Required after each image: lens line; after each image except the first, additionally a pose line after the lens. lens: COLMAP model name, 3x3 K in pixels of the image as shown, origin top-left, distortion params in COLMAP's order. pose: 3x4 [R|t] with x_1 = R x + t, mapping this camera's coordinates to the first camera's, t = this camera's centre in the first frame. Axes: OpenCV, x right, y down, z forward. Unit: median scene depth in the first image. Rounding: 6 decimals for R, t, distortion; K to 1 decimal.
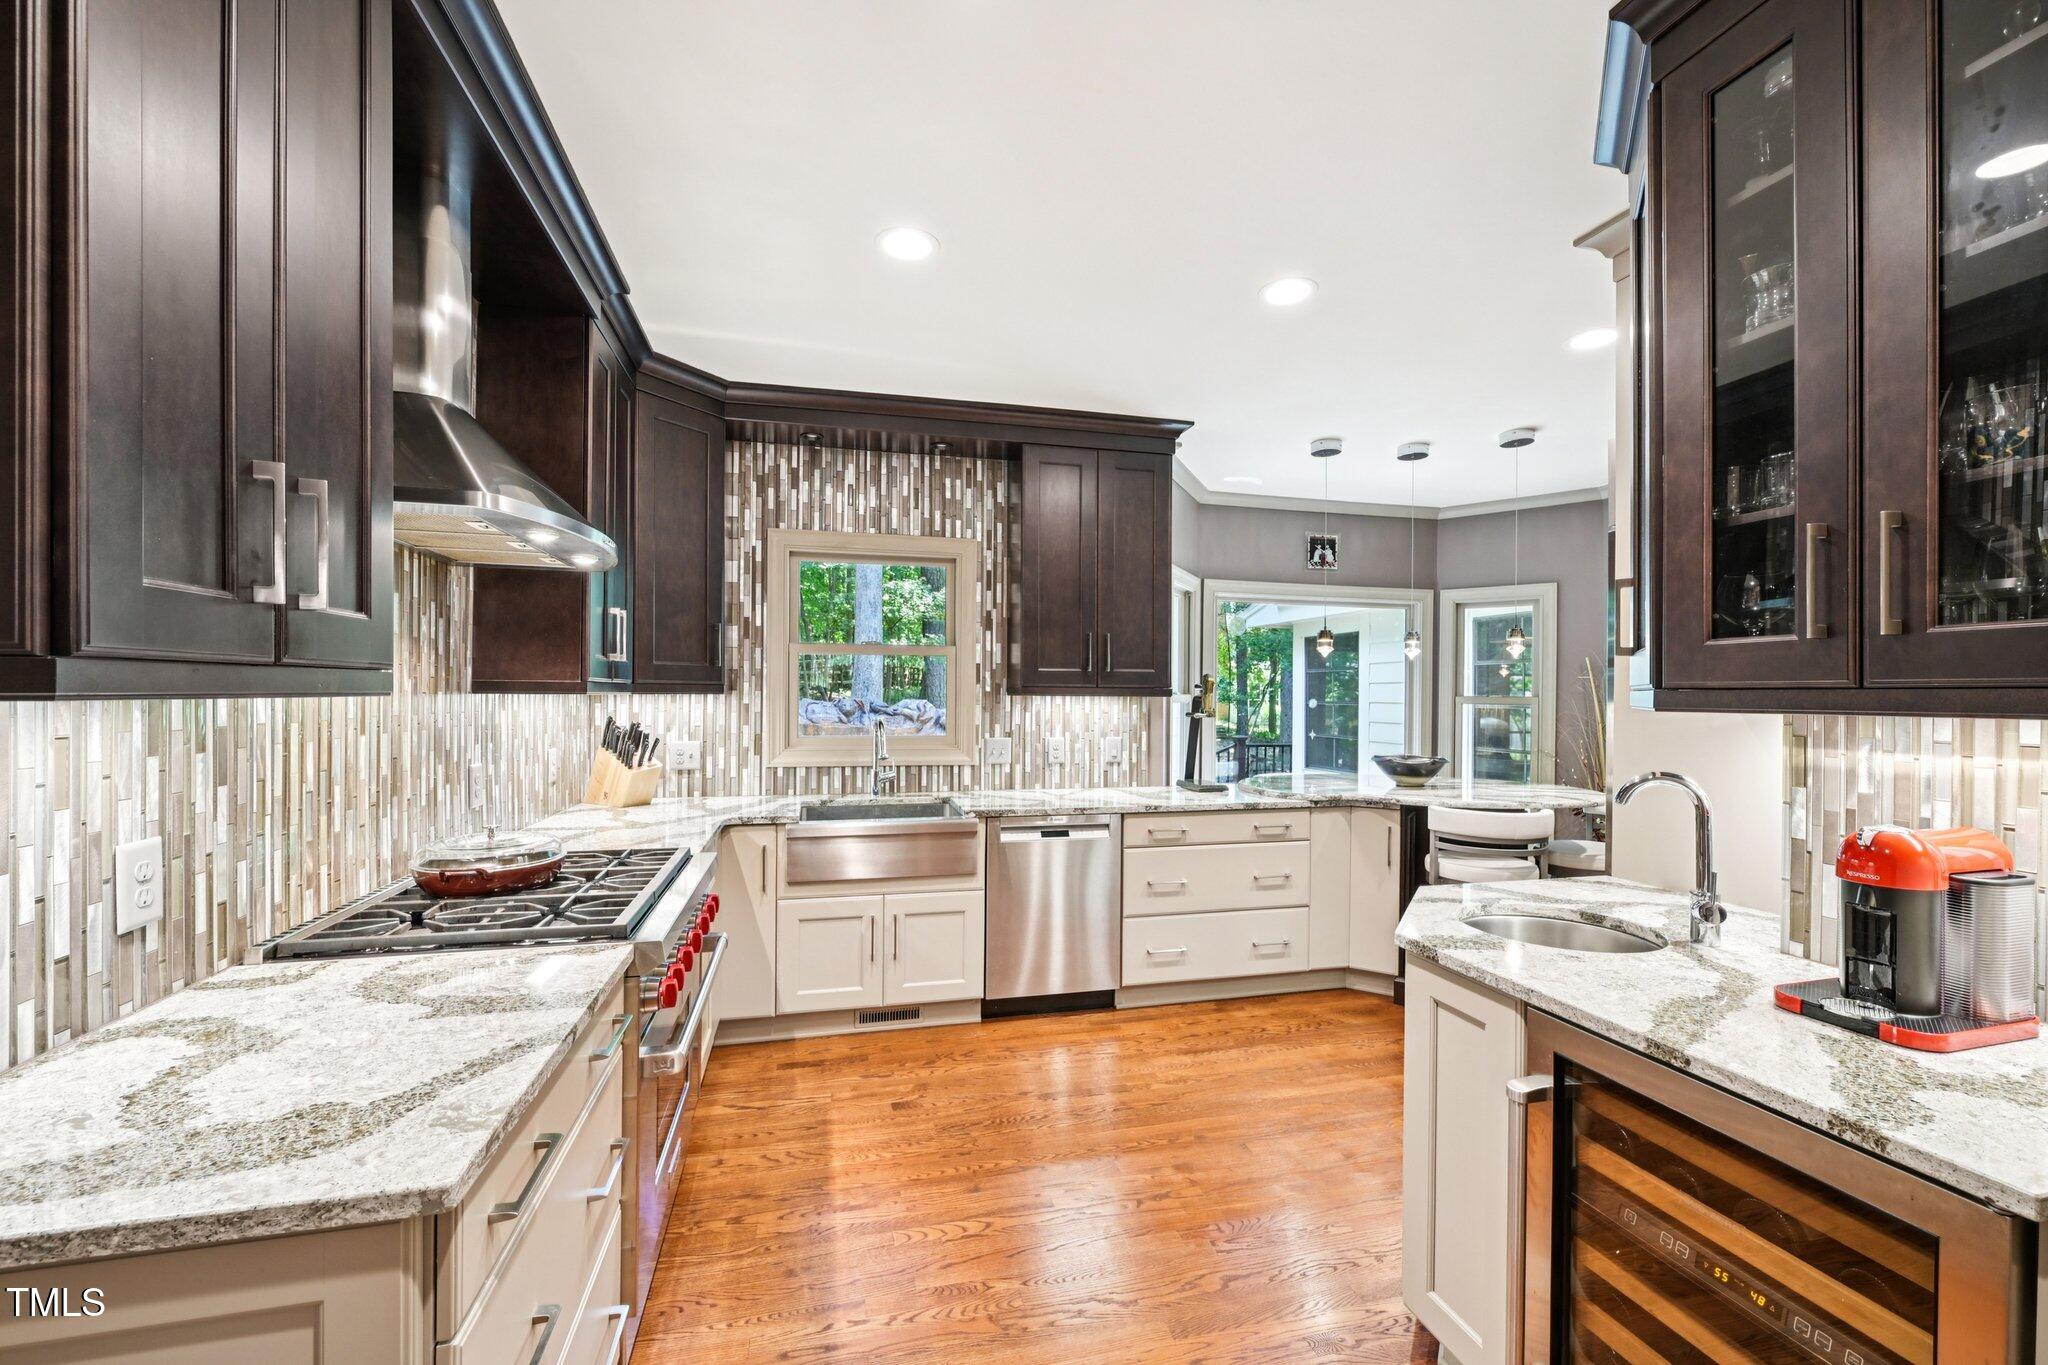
lens RADIAL K [[814.0, 0, 1027.3], [0, 814.0, 697.2], [0, 0, 1]] dist [-0.000952, -0.000190]
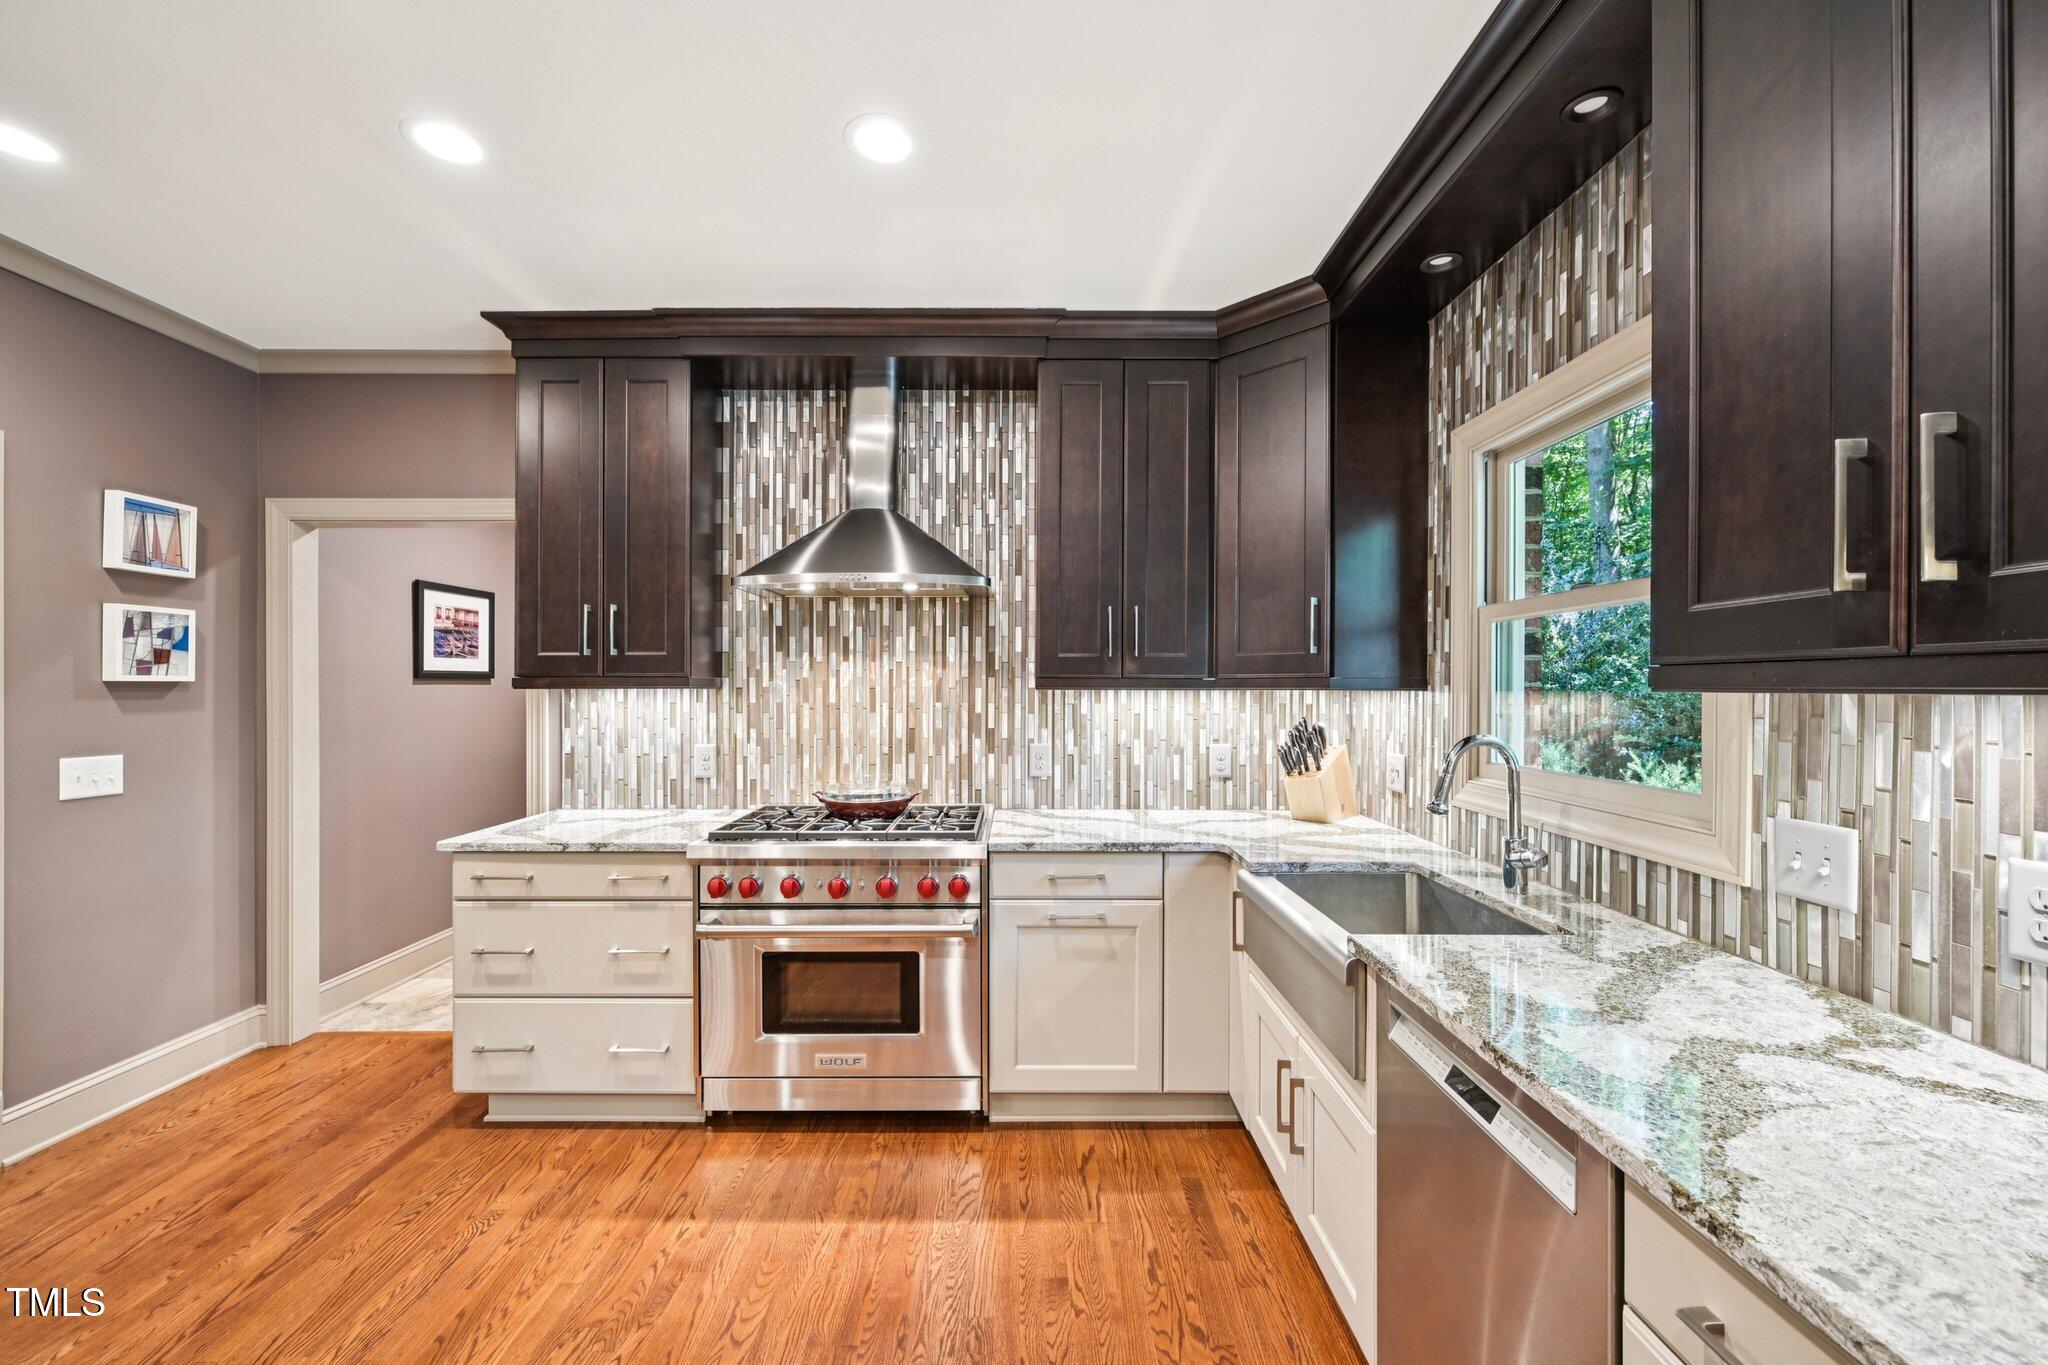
lens RADIAL K [[814.0, 0, 1023.6], [0, 814.0, 689.0], [0, 0, 1]] dist [-0.000952, -0.000190]
pose [[-0.232161, -0.005092, -0.972664, 0.383272], [-0.009719, 0.999949, -0.002915, 0.000233], [0.972629, 0.008777, -0.232198, 0.828996]]
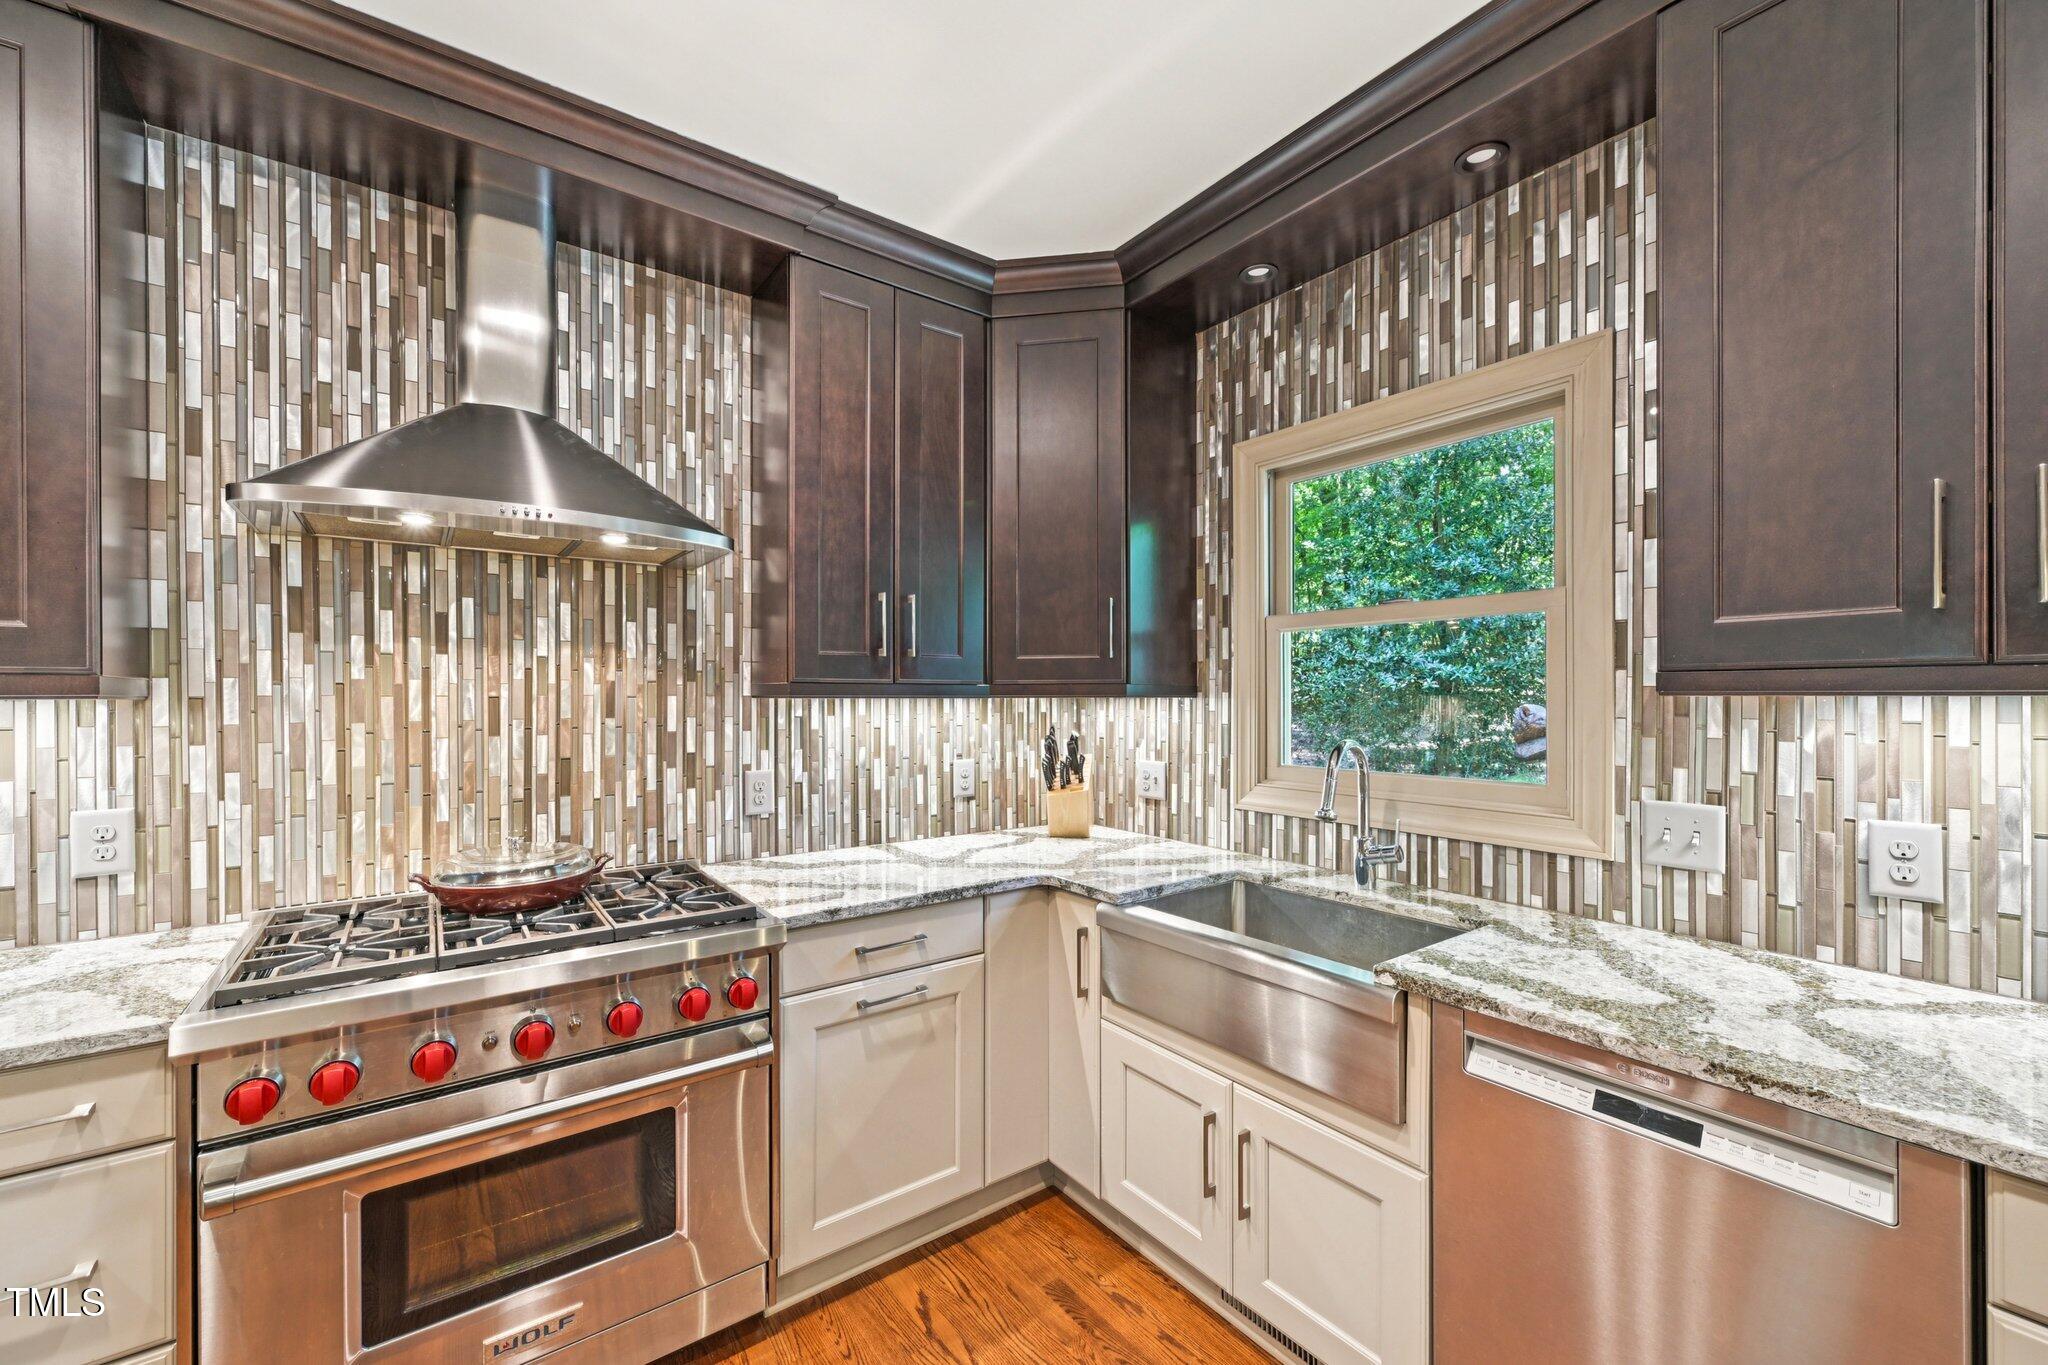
lens RADIAL K [[814.0, 0, 1027.8], [0, 814.0, 696.6], [0, 0, 1]] dist [-0.000952, -0.000190]
pose [[0.389670, -0.007673, -0.920922, 0.222179], [-0.001455, 0.999959, -0.008947, 0.002147], [0.920953, 0.004827, 0.389643, 0.595756]]
